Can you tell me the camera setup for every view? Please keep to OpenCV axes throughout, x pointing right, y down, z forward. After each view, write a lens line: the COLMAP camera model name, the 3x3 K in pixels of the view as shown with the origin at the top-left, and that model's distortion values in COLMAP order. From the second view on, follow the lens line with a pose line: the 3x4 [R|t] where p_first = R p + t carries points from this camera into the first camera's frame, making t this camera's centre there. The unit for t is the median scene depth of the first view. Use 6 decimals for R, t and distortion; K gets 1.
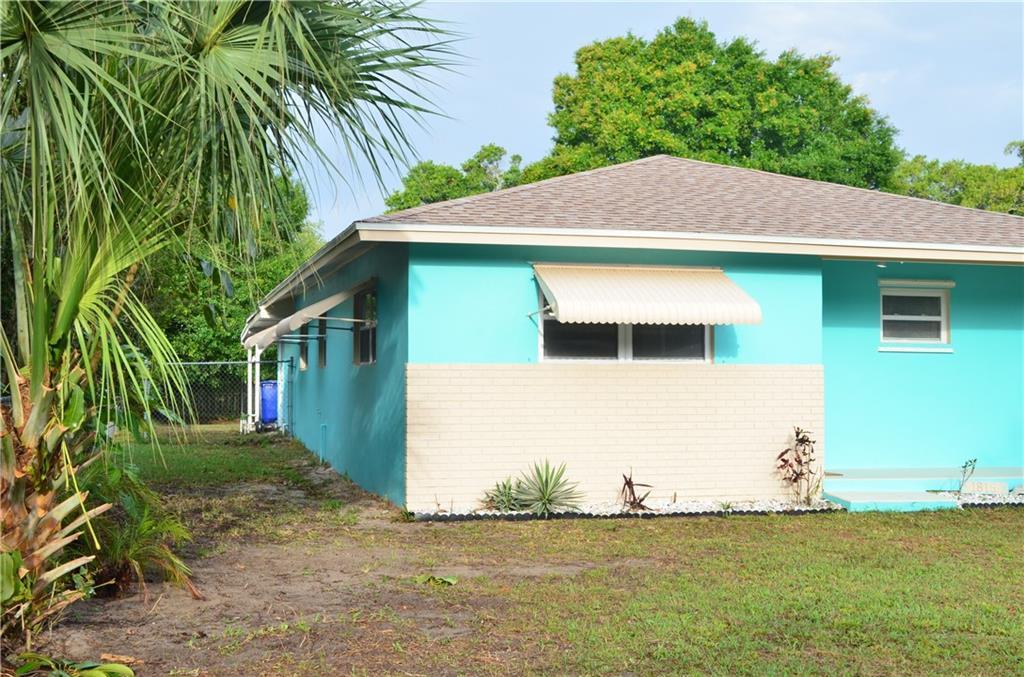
lens RADIAL K [[1379.6, 0, 504.6], [0, 1379.6, 332.3], [0, 0, 1]] dist [-0.059823, 0.000000]
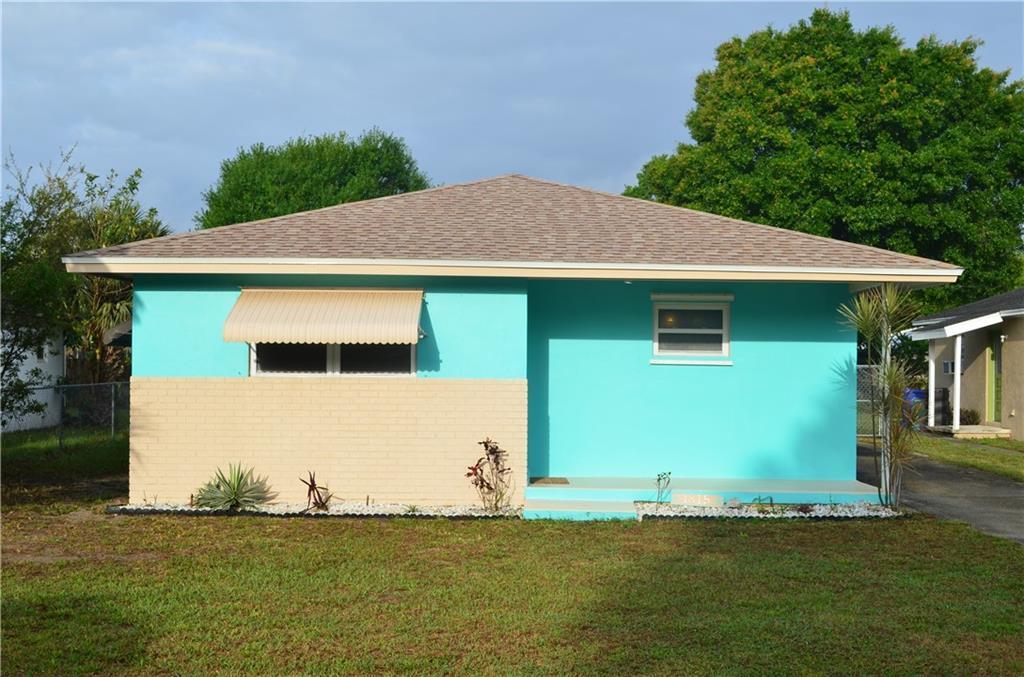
lens RADIAL K [[1379.6, 0, 516.0], [0, 1379.6, 348.1], [0, 0, 1]] dist [-0.059823, 0.000000]
pose [[0.968240, 0.001877, -0.250014, 0.425007], [0.003330, 0.999786, 0.020403, -0.019003], [0.249999, -0.020588, 0.968027, -0.024104]]
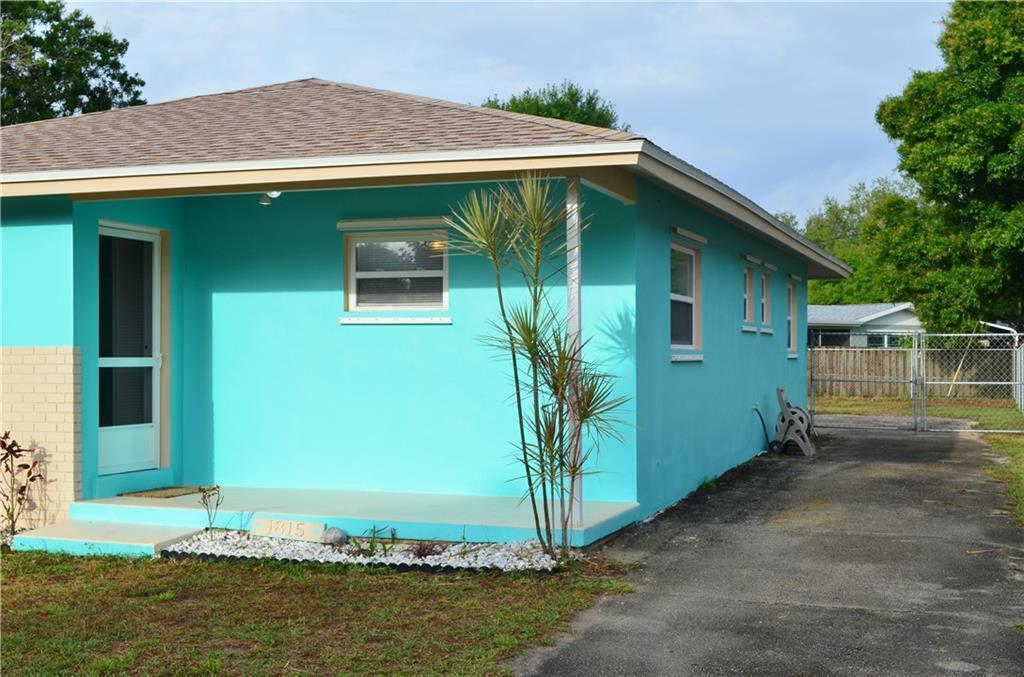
lens RADIAL K [[1379.6, 0, 509.4], [0, 1379.6, 342.1], [0, 0, 1]] dist [-0.059823, 0.000000]
pose [[0.824734, -0.009878, -0.565435, 0.726580], [0.023634, 0.999576, 0.017009, 0.012725], [0.565027, -0.027391, 0.824618, 0.460742]]
